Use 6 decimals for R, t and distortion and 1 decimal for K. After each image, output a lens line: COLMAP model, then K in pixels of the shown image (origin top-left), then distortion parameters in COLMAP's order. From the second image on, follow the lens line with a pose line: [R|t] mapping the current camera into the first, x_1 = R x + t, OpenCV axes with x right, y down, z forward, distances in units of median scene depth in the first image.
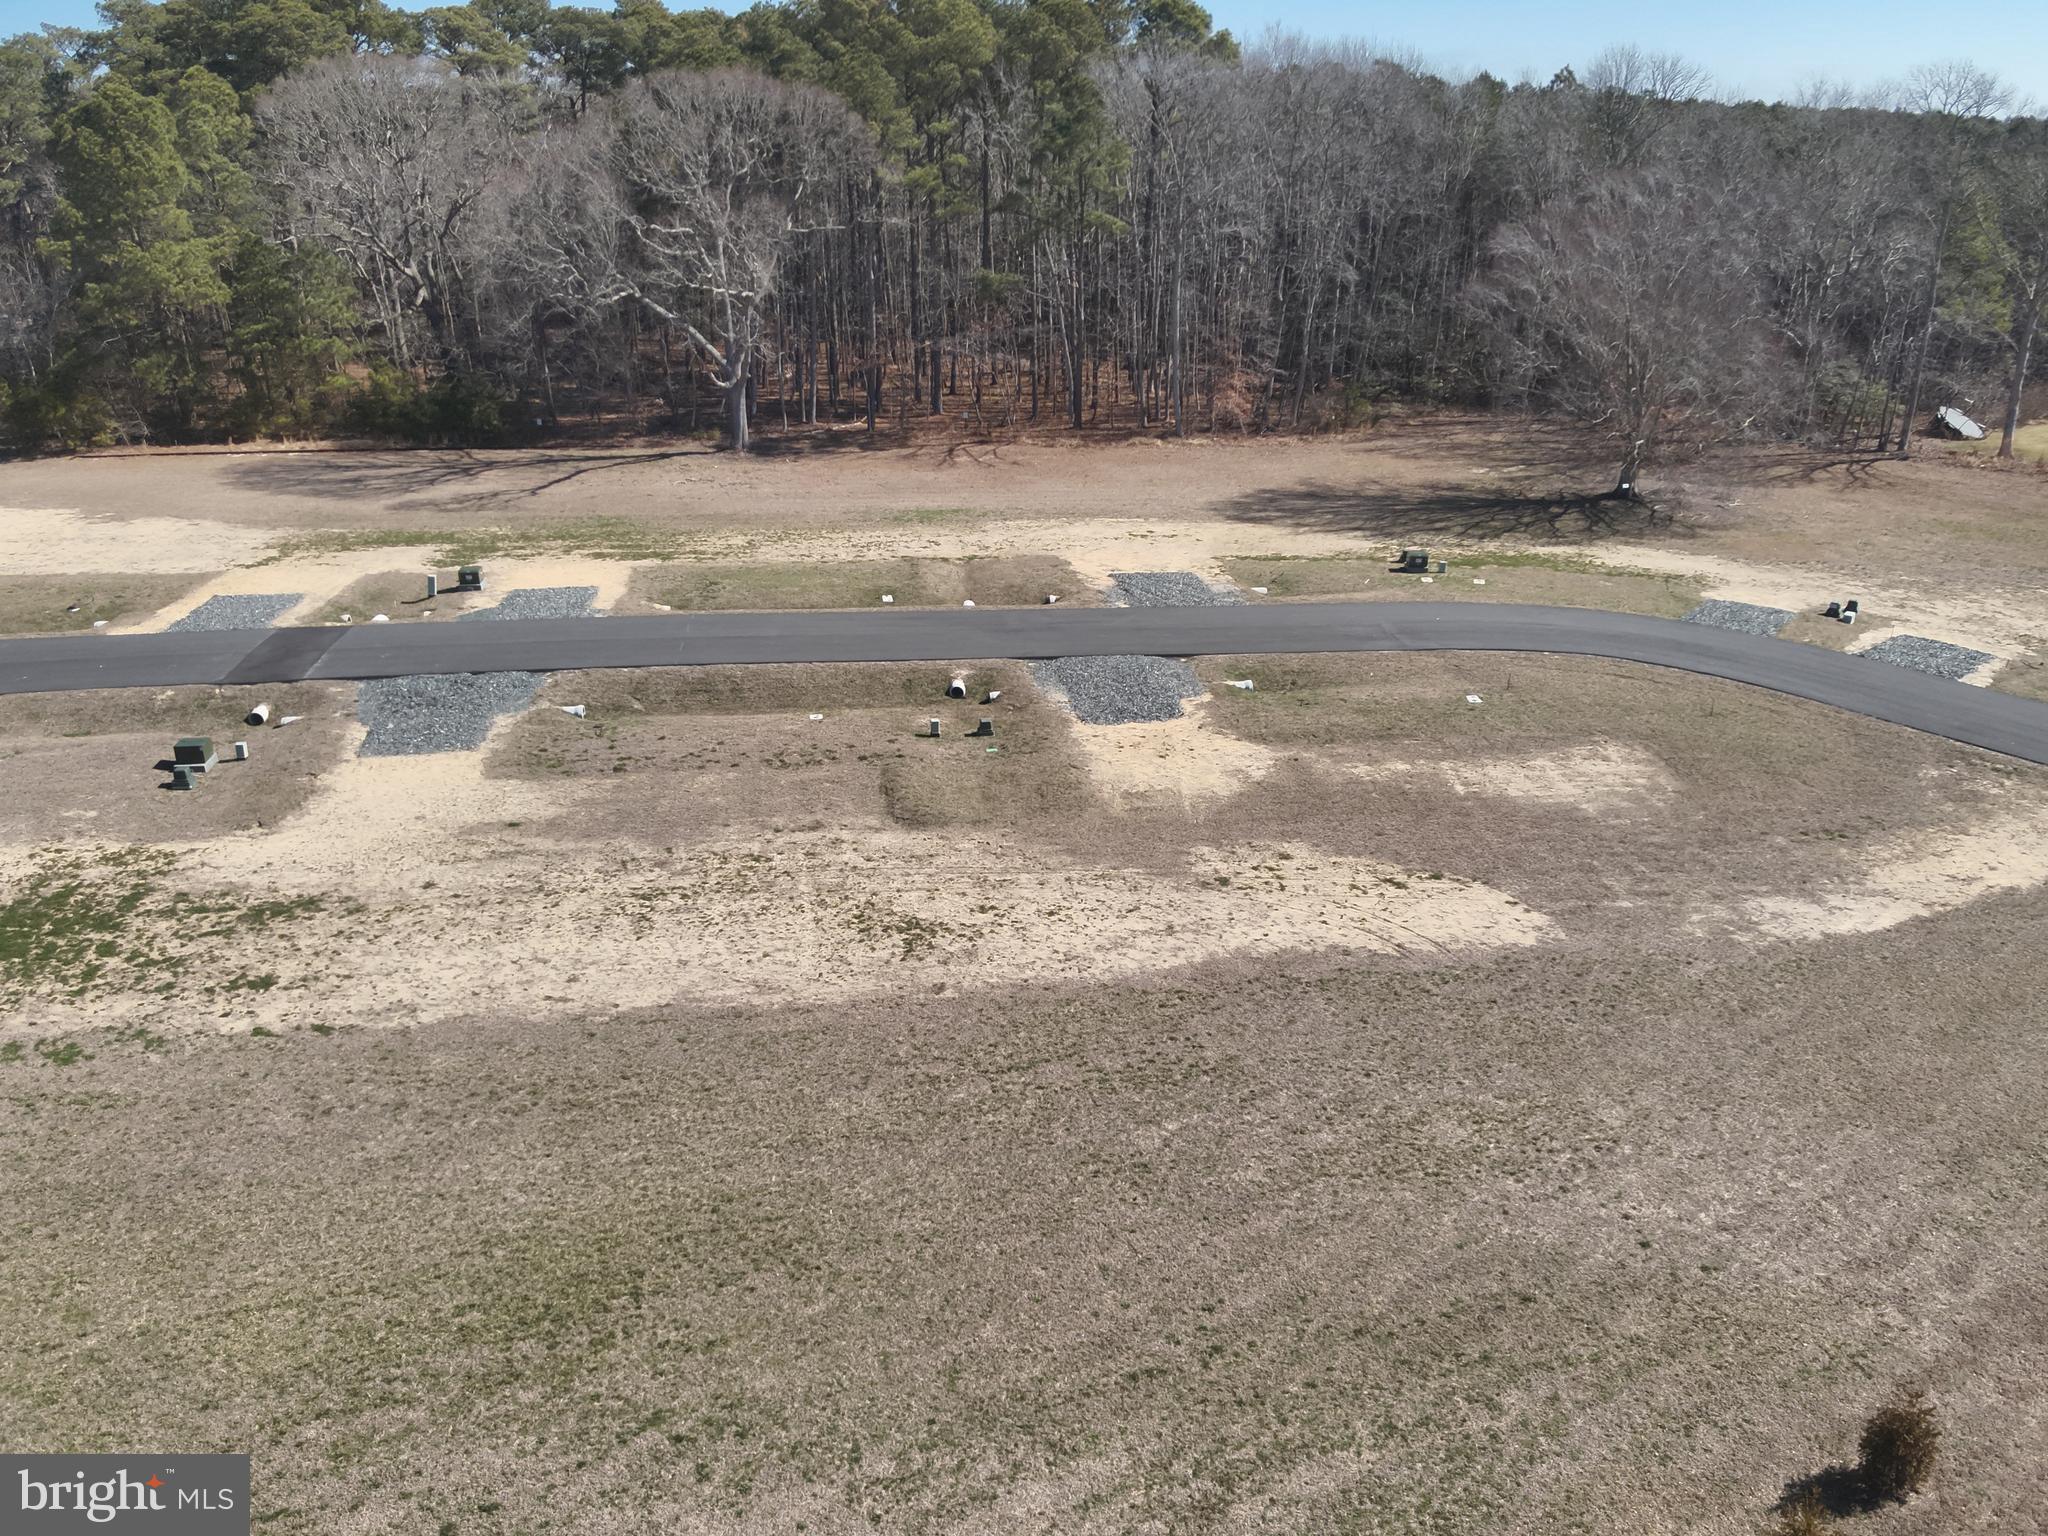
lens RADIAL K [[1583.0, 0, 1037.5], [0, 1583.0, 796.0], [0, 0, 1]] dist [0.150240, -0.292684]
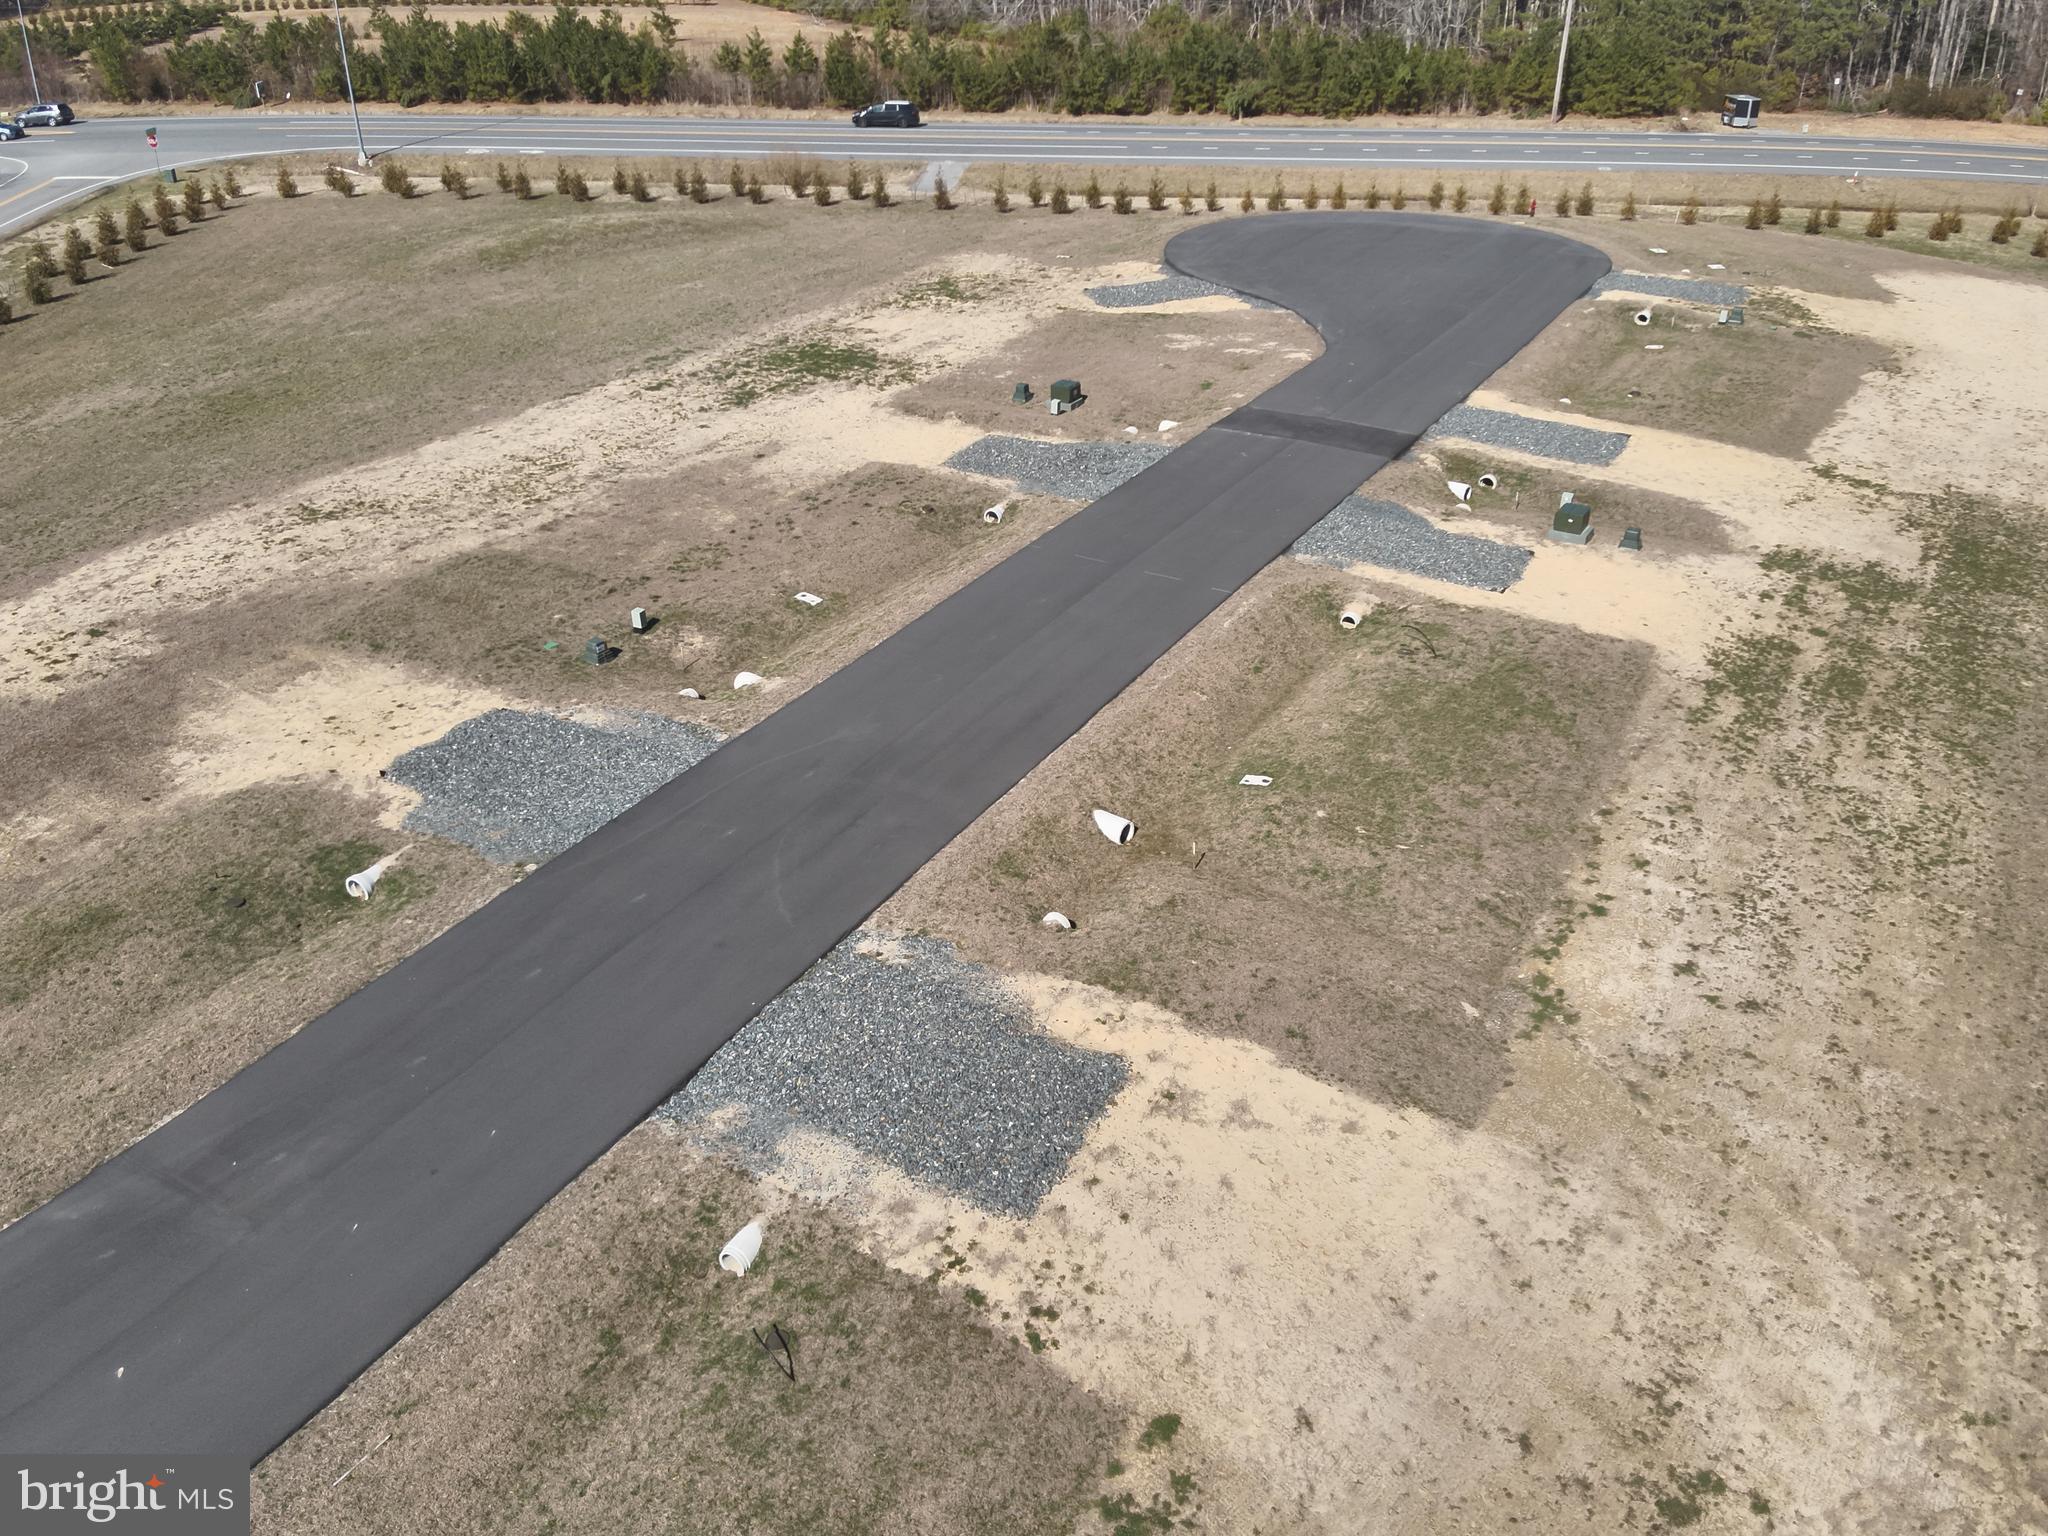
lens RADIAL K [[1584.6, 0, 1039.2], [0, 1584.6, 770.6], [0, 0, 1]] dist [0.126872, -0.230827]
pose [[-0.605455, 0.388452, -0.694643, 0.494753], [-0.316361, 0.683418, 0.657917, -0.727798], [0.730301, 0.618098, -0.290888, 1.814269]]
